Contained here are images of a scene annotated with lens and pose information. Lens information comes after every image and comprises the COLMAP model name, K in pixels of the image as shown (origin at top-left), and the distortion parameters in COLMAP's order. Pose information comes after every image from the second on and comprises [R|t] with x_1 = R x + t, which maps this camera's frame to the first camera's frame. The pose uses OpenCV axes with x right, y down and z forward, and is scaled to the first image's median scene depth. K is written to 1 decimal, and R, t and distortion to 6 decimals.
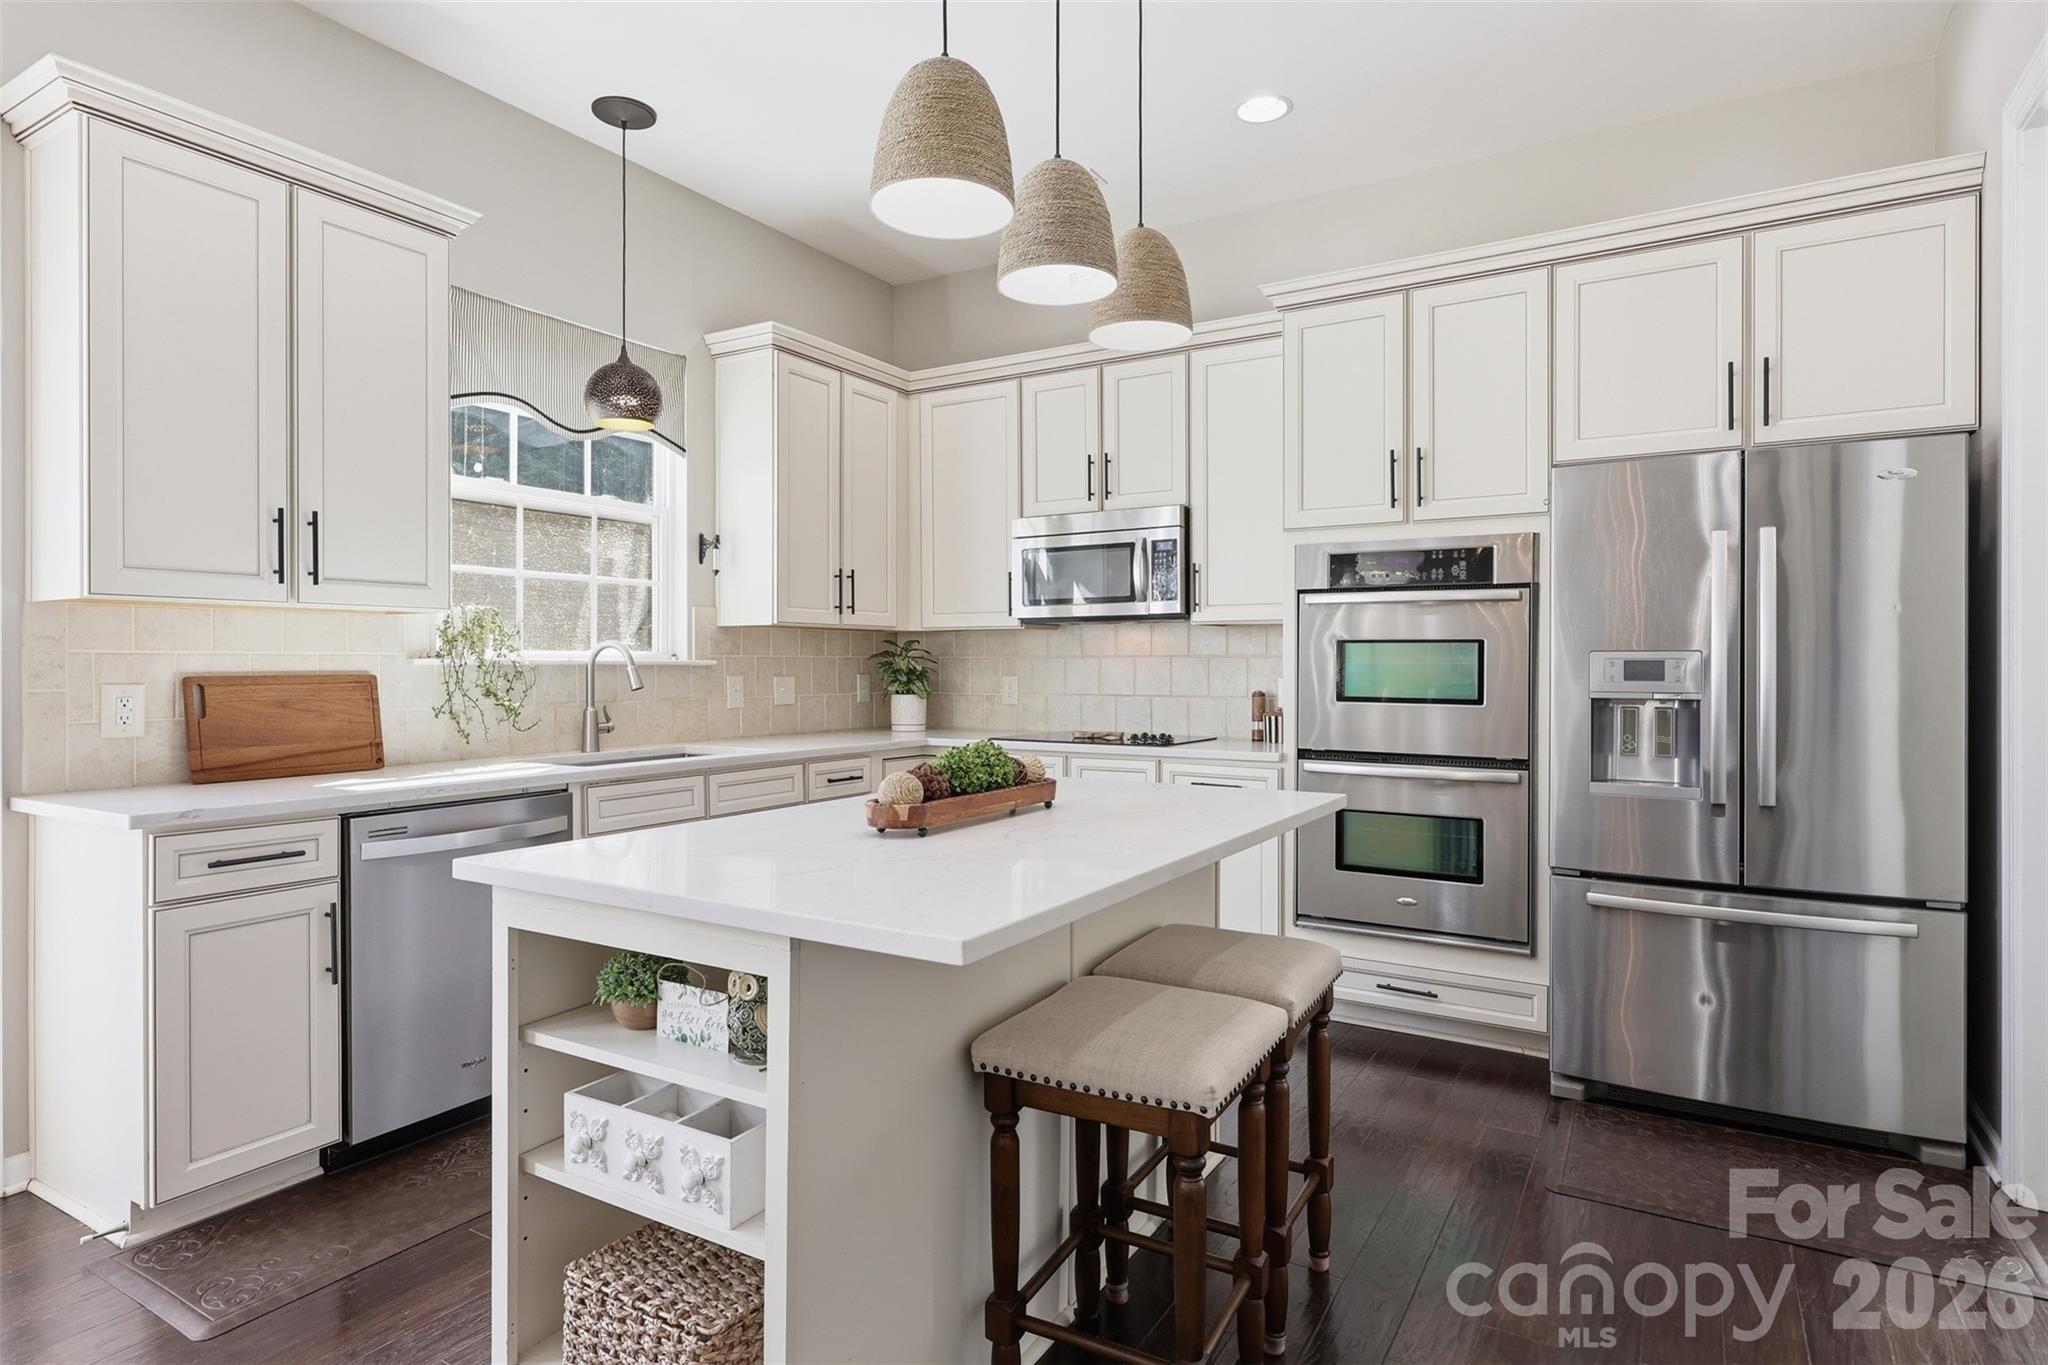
lens RADIAL K [[1090.4, 0, 1018.9], [0, 1090.4, 665.2], [0, 0, 1]] dist [0.002154, 0.000217]
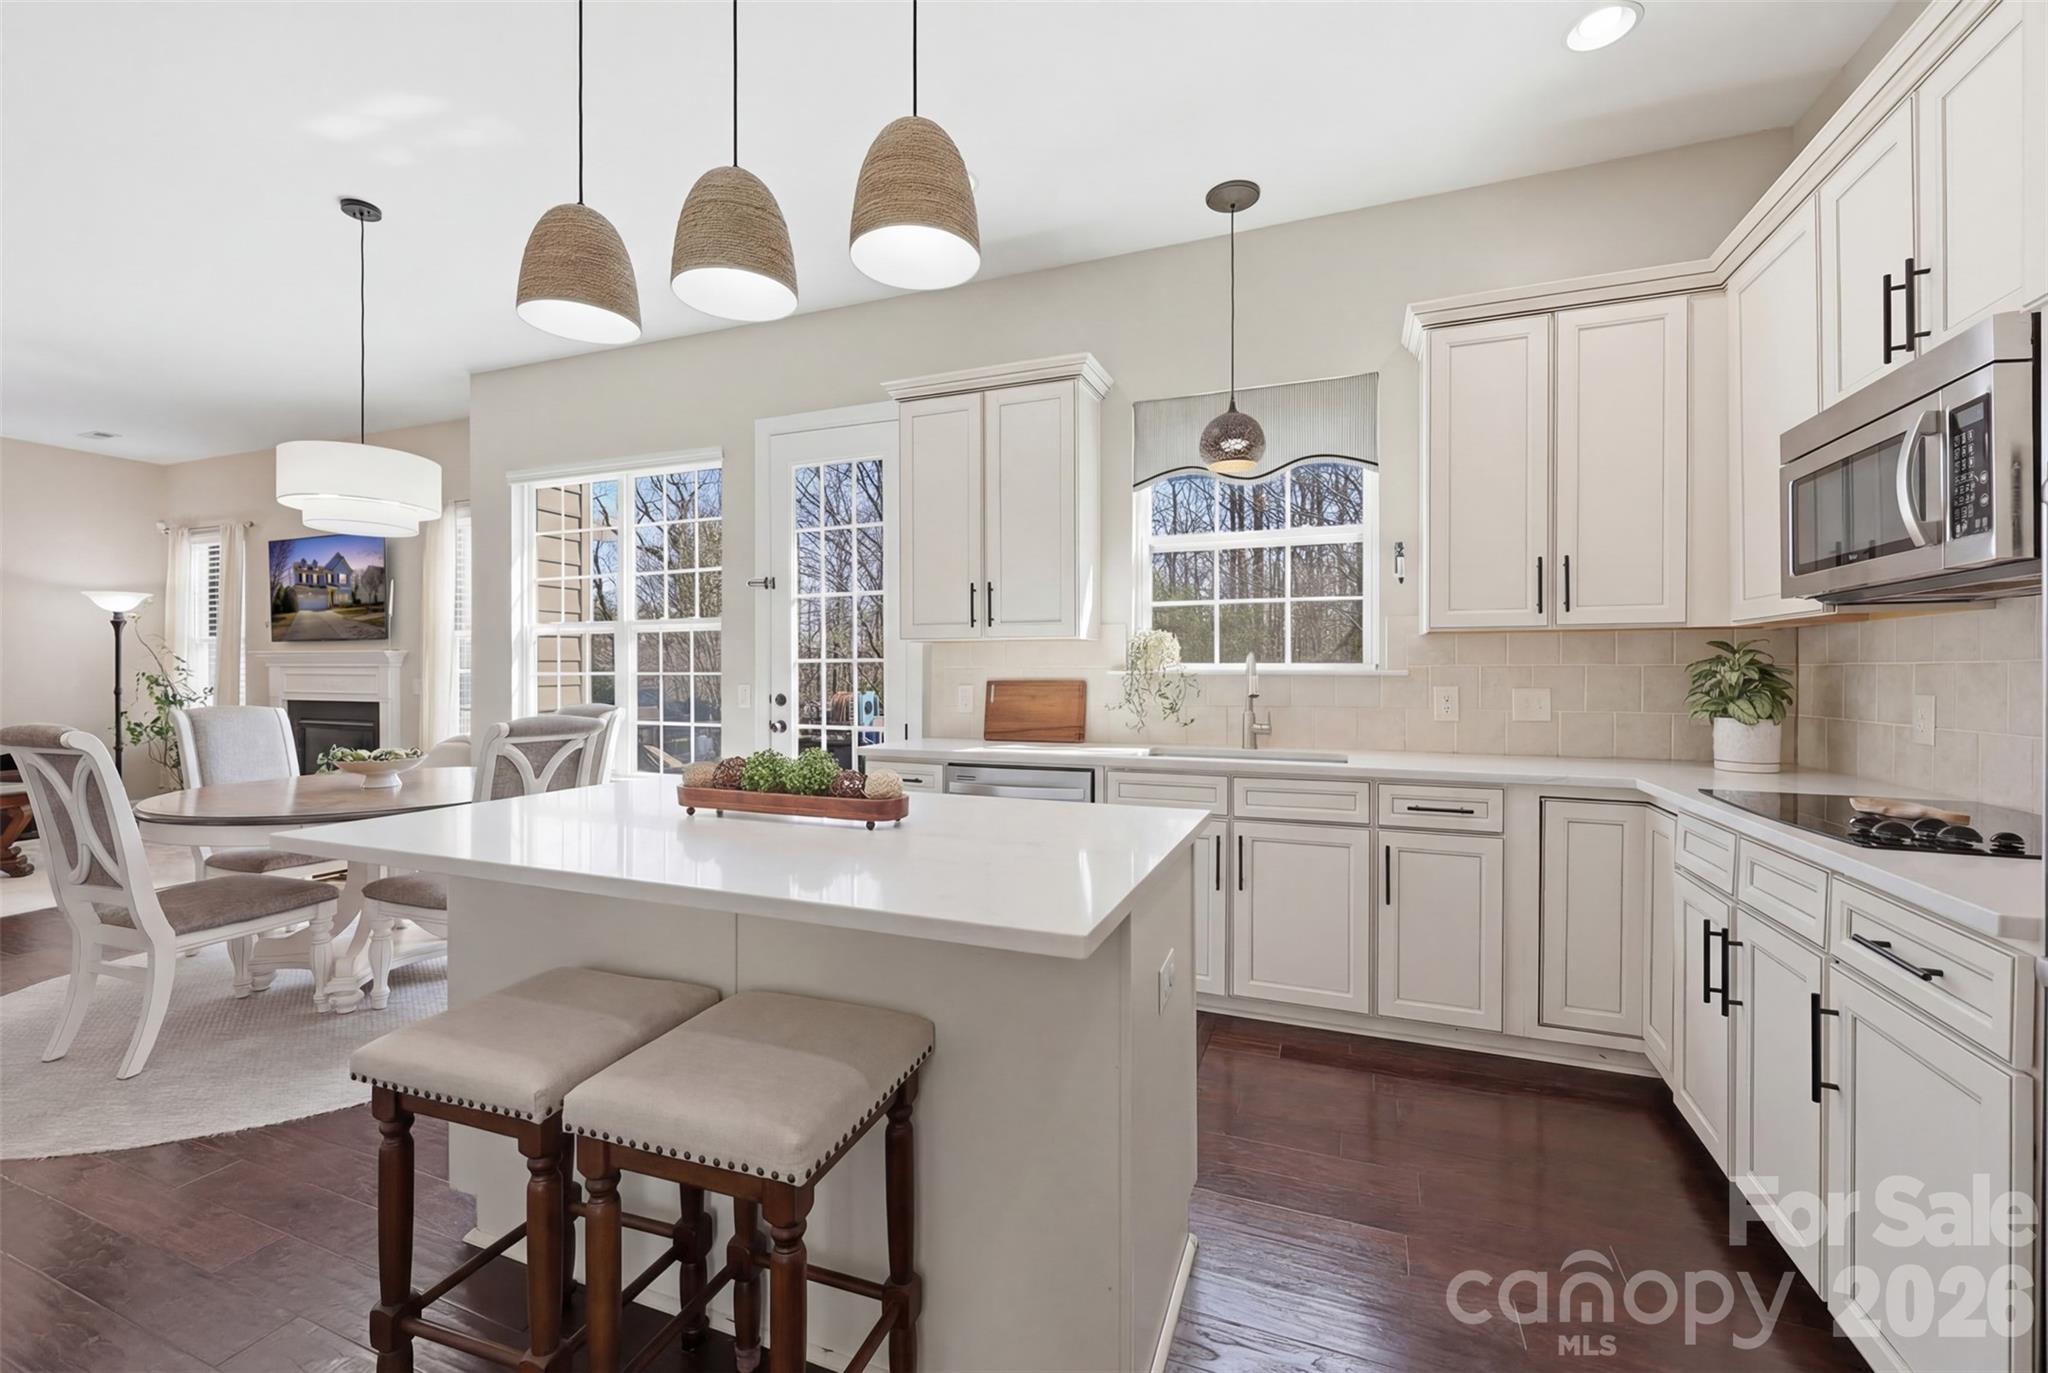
lens RADIAL K [[865.5, 0, 1020.6], [0, 865.5, 683.5], [0, 0, 1]] dist [0.002632, -0.000584]
pose [[0.163011, 0.007708, -0.986594, 0.537063], [-0.004221, 0.999966, 0.007115, 0.003737], [0.986615, 0.003005, 0.163038, 0.662722]]
